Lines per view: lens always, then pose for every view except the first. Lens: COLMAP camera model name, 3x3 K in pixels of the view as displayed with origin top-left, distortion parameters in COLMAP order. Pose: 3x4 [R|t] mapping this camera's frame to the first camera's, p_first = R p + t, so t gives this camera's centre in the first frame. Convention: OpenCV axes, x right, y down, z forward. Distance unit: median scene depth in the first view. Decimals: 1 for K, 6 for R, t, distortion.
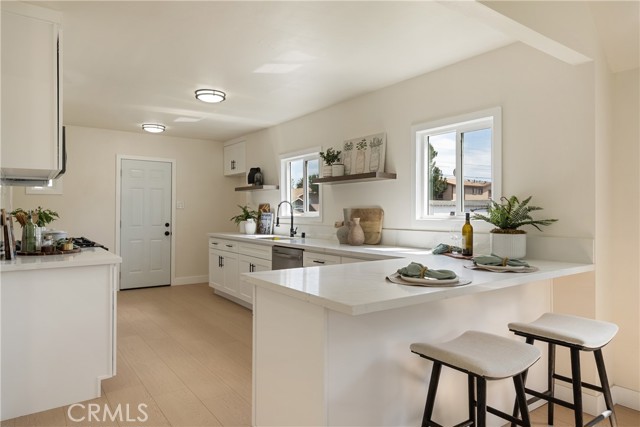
lens RADIAL K [[406.0, 0, 309.8], [0, 406.0, 209.3], [0, 0, 1]] dist [0.001848, 0.002520]
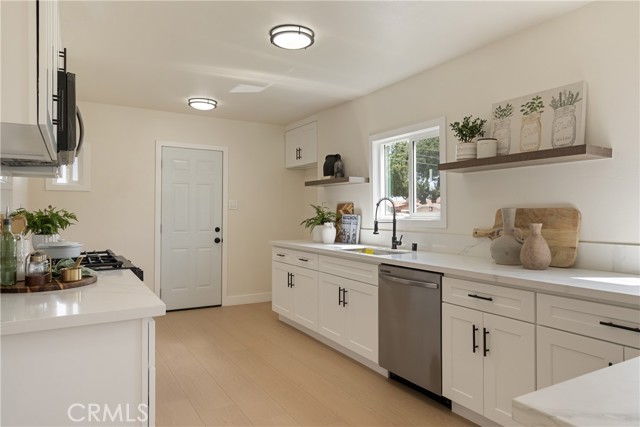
lens RADIAL K [[406.0, 0, 304.6], [0, 406.0, 211.8], [0, 0, 1]] dist [0.001848, 0.002520]
pose [[0.995429, 0.000267, -0.095502, -0.141726], [-0.000085, 0.999998, 0.001903, 0.002475], [0.095502, -0.001886, 0.995427, 0.302085]]
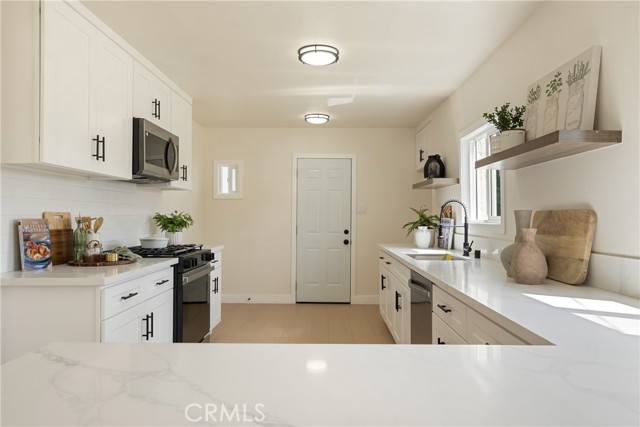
lens RADIAL K [[416.6, 0, 329.3], [0, 416.6, 212.1], [0, 0, 1]] dist [-0.006557, 0.000631]
pose [[0.811609, -0.006029, -0.584171, 0.178101], [0.002610, 0.999974, -0.006694, 0.003371], [0.584196, 0.003908, 0.811603, 0.362309]]
